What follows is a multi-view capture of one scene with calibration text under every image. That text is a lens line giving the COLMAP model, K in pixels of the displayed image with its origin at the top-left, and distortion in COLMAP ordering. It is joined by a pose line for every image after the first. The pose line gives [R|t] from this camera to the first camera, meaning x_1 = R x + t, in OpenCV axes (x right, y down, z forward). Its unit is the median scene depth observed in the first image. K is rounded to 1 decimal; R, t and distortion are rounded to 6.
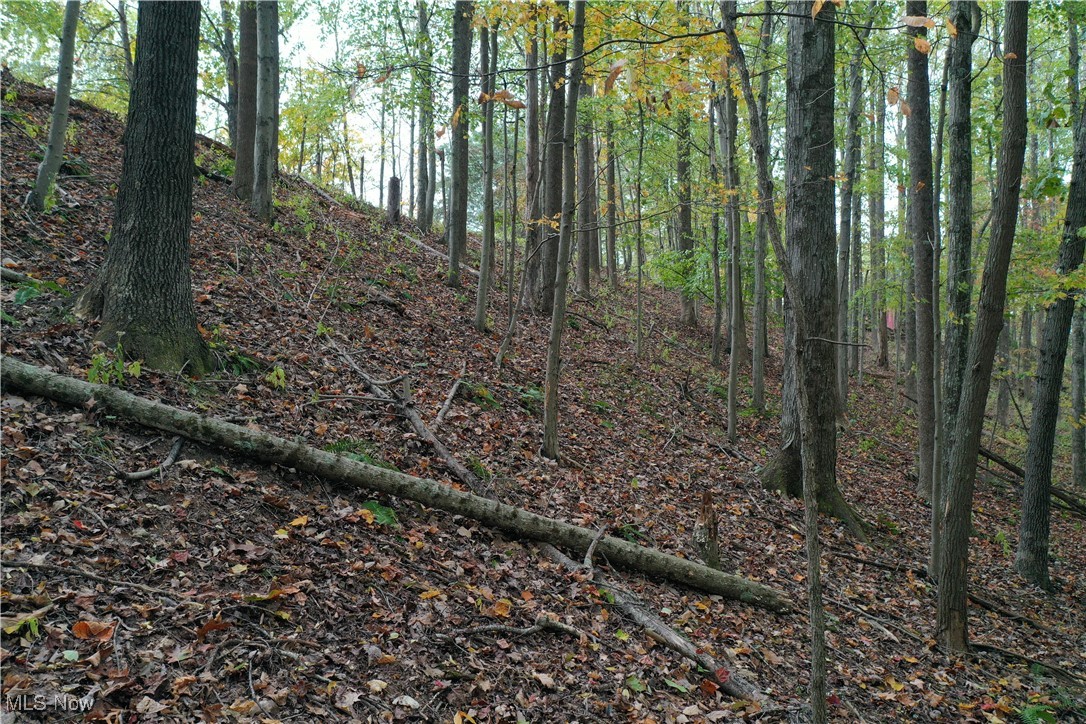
lens RADIAL K [[854.1, 0, 541.5], [0, 854.1, 361.8], [0, 0, 1]] dist [0.003752, -0.007850]
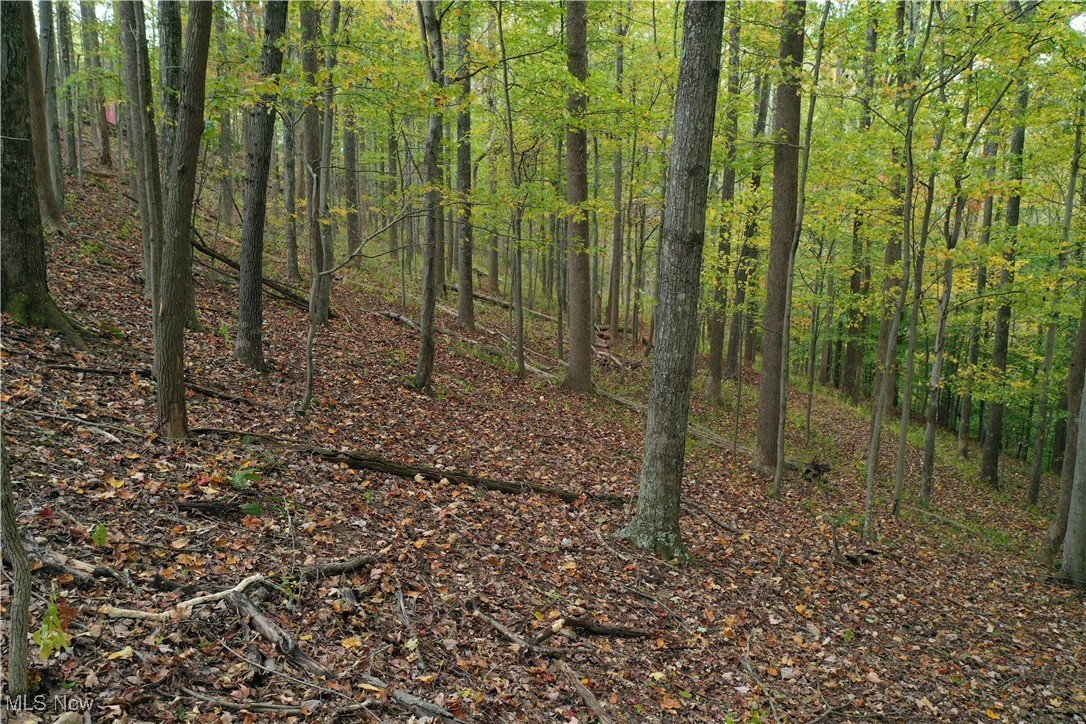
lens RADIAL K [[854.1, 0, 541.4], [0, 854.1, 362.7], [0, 0, 1]] dist [0.003752, -0.007850]
pose [[0.667220, -0.139036, 0.731769, 0.015523], [-0.032734, 0.976002, 0.215286, -0.000487], [-0.744141, -0.167597, 0.646657, -0.013463]]
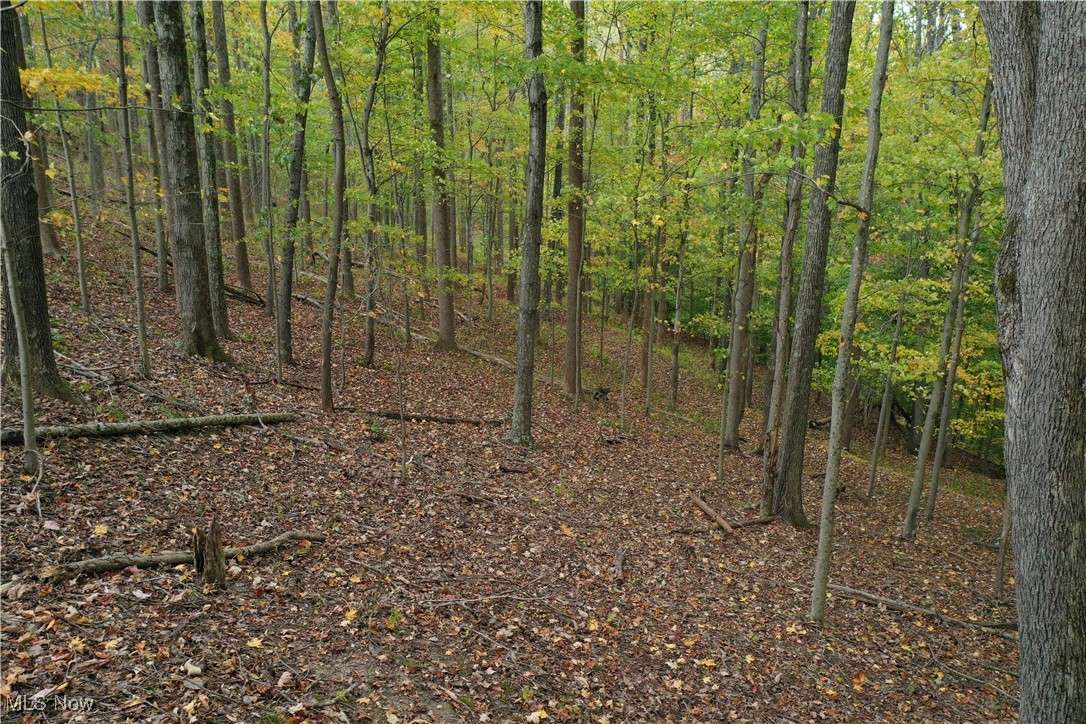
lens RADIAL K [[854.1, 0, 542.5], [0, 854.1, 360.6], [0, 0, 1]] dist [0.003752, -0.007850]
pose [[0.487179, -0.245458, 0.838097, -0.750864], [-0.037380, 0.952947, 0.300823, -0.350553], [-0.872502, -0.177883, 0.455081, -0.410822]]
